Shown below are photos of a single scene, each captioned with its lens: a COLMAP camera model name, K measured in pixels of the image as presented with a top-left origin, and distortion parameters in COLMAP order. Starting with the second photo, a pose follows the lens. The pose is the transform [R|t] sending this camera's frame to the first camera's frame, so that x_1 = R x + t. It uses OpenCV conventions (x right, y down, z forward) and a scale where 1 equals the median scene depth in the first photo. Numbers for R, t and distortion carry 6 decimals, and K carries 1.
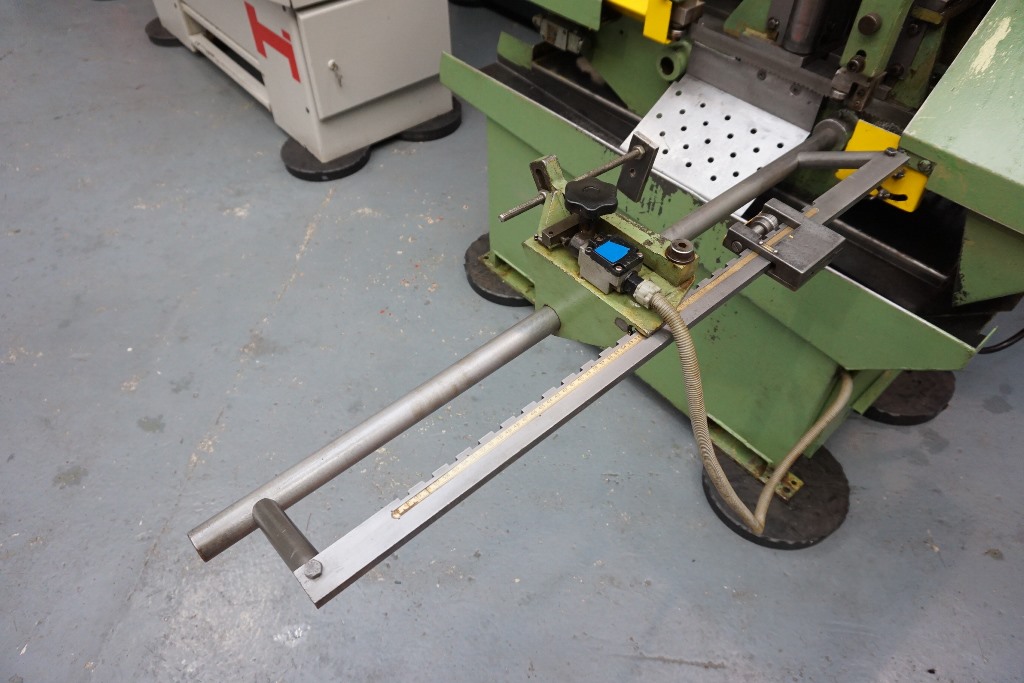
lens RADIAL K [[692.0, 0, 510.4], [0, 692.0, 345.4], [0, 0, 1]] dist [-0.042669, 0.038939]
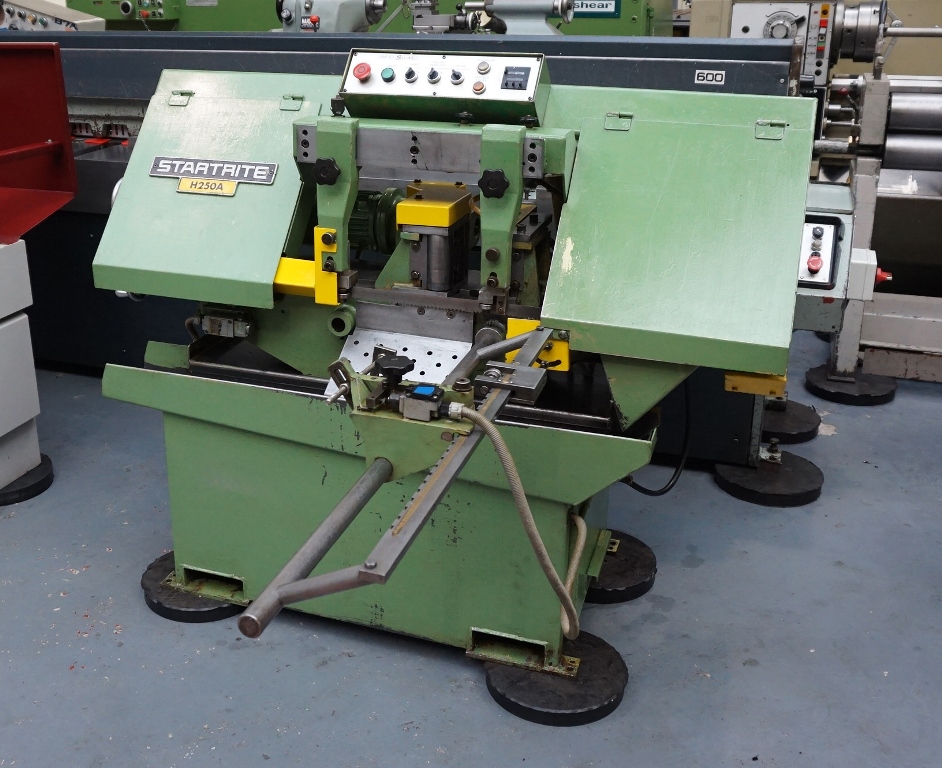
lens RADIAL K [[1067.0, 0, 373.2], [0, 1067.0, 341.0], [0, 0, 1]] dist [-0.012082, -0.014865]
pose [[0.885850, -0.160962, 0.435157, -0.549064], [0.348155, 0.850563, -0.394121, 0.376902], [-0.306690, 0.500634, 0.809510, -0.506850]]
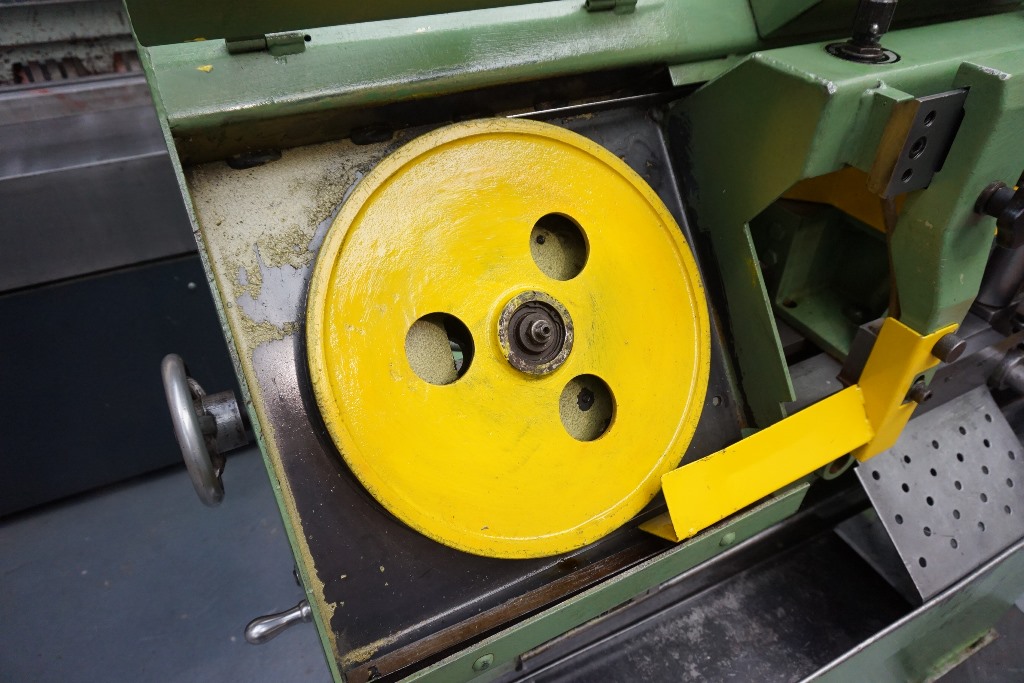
lens RADIAL K [[698.0, 0, 512.0], [0, 698.0, 341.5], [0, 0, 1]] dist [-0.039332, 0.002164]
pose [[0.238667, -0.613634, 0.752656, -0.257799], [0.702113, 0.644477, 0.302797, -0.928388], [-0.670876, 0.456182, 0.584656, 0.839066]]
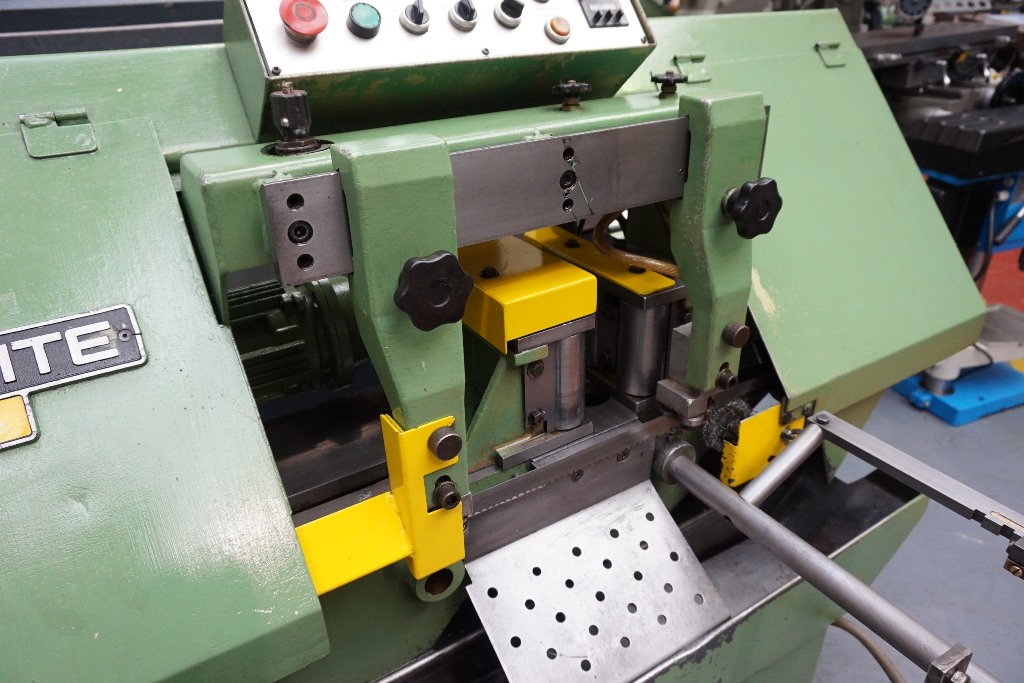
lens RADIAL K [[692.0, 0, 510.4], [0, 692.0, 345.4], [0, 0, 1]] dist [-0.042669, 0.038939]
pose [[0.166328, -0.473312, 0.865050, -0.163293], [0.747892, 0.632290, 0.202156, -0.636172], [-0.642645, 0.613340, 0.459154, 0.630978]]
